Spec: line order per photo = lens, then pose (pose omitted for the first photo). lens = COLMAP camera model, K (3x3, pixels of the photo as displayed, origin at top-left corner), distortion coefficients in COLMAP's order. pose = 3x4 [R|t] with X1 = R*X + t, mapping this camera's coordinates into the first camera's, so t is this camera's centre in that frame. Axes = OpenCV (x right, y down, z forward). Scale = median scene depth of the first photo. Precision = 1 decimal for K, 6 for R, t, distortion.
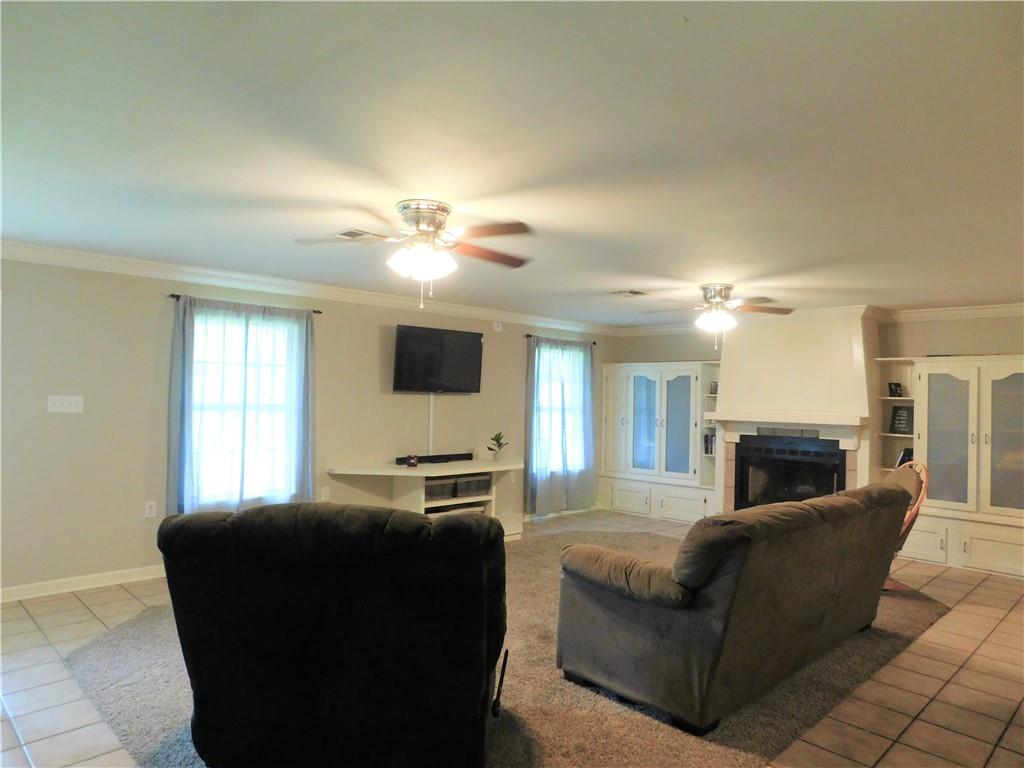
lens RADIAL K [[678.4, 0, 512.0], [0, 678.4, 384.0], [0, 0, 1]] dist [-0.073613, 0.061731]
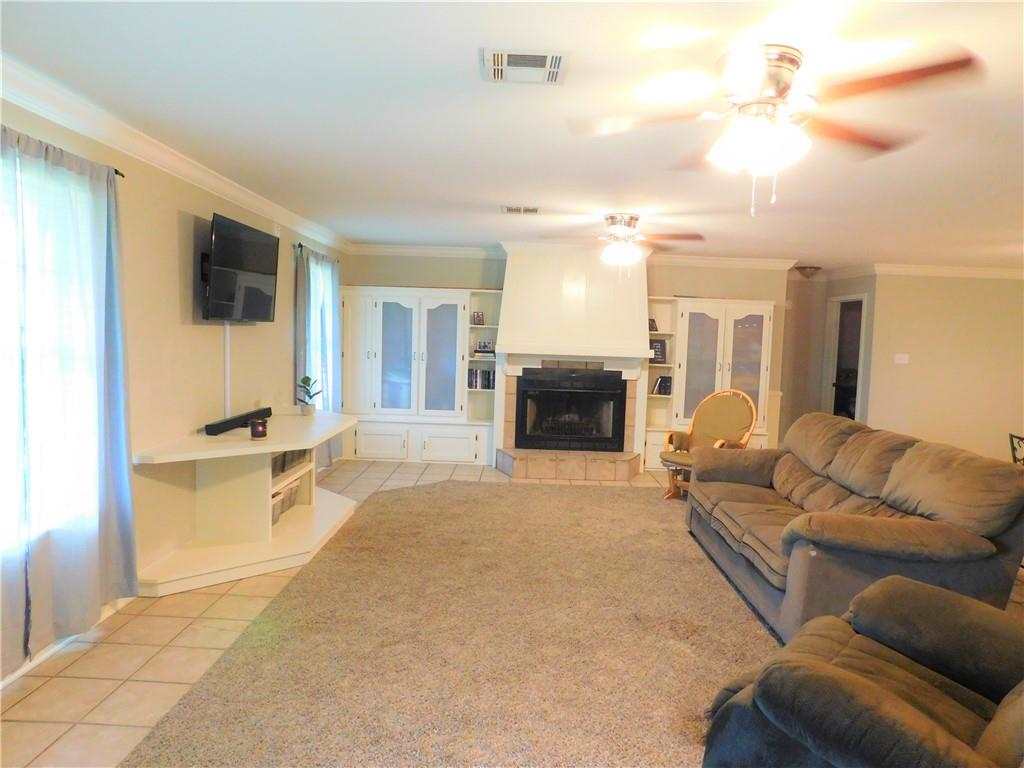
lens RADIAL K [[678.4, 0, 512.0], [0, 678.4, 384.0], [0, 0, 1]] dist [-0.073613, 0.061731]
pose [[0.703928, -0.052949, 0.708295, -0.410371], [-0.030432, 0.994053, 0.104555, -0.004191], [-0.709619, -0.095154, 0.698131, 0.355694]]
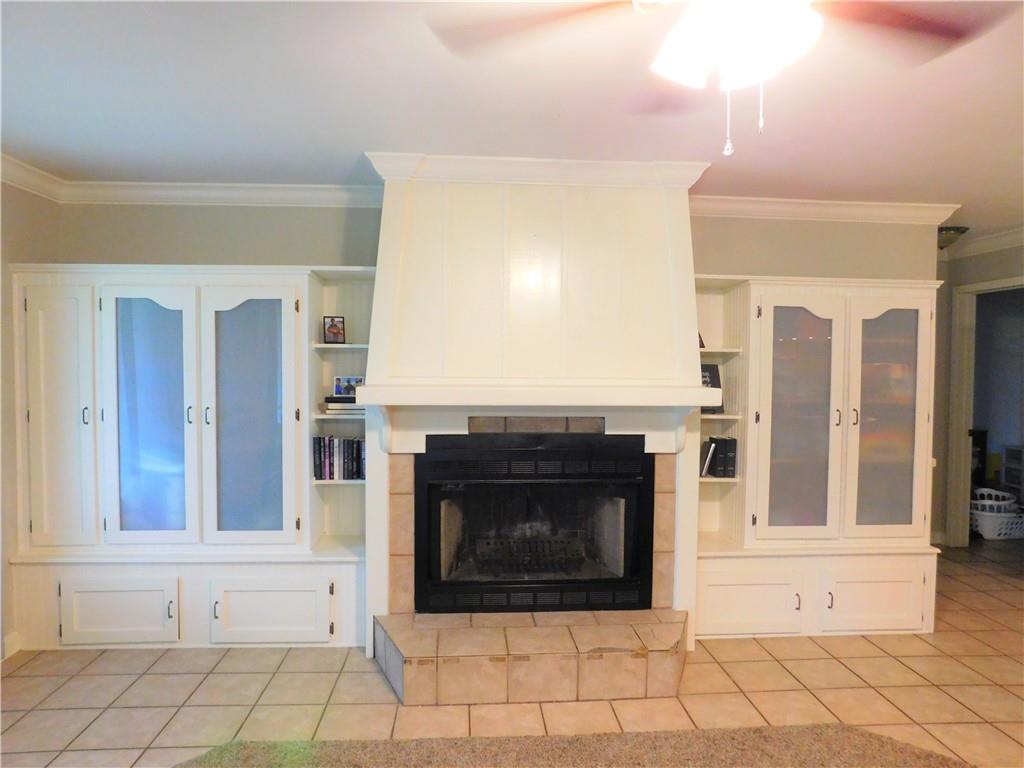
lens RADIAL K [[678.4, 0, 512.0], [0, 678.4, 384.0], [0, 0, 1]] dist [-0.073613, 0.061731]
pose [[0.648838, -0.042861, 0.759718, 0.045488], [-0.007696, 0.997992, 0.062876, 0.015339], [-0.760887, -0.046643, 0.647205, 0.745174]]
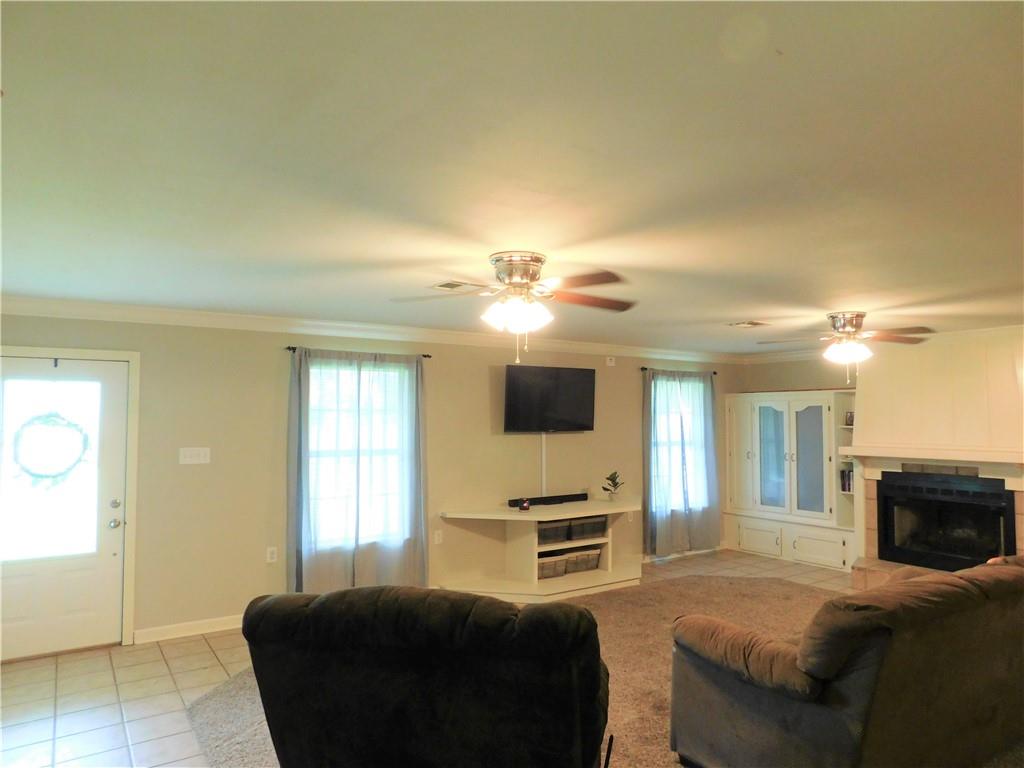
lens RADIAL K [[678.4, 0, 512.0], [0, 678.4, 384.0], [0, 0, 1]] dist [-0.073613, 0.061731]
pose [[0.983191, -0.028896, -0.180279, 0.016068], [0.023116, 0.999152, -0.034080, -0.025451], [0.181111, 0.029340, 0.983025, 0.026607]]
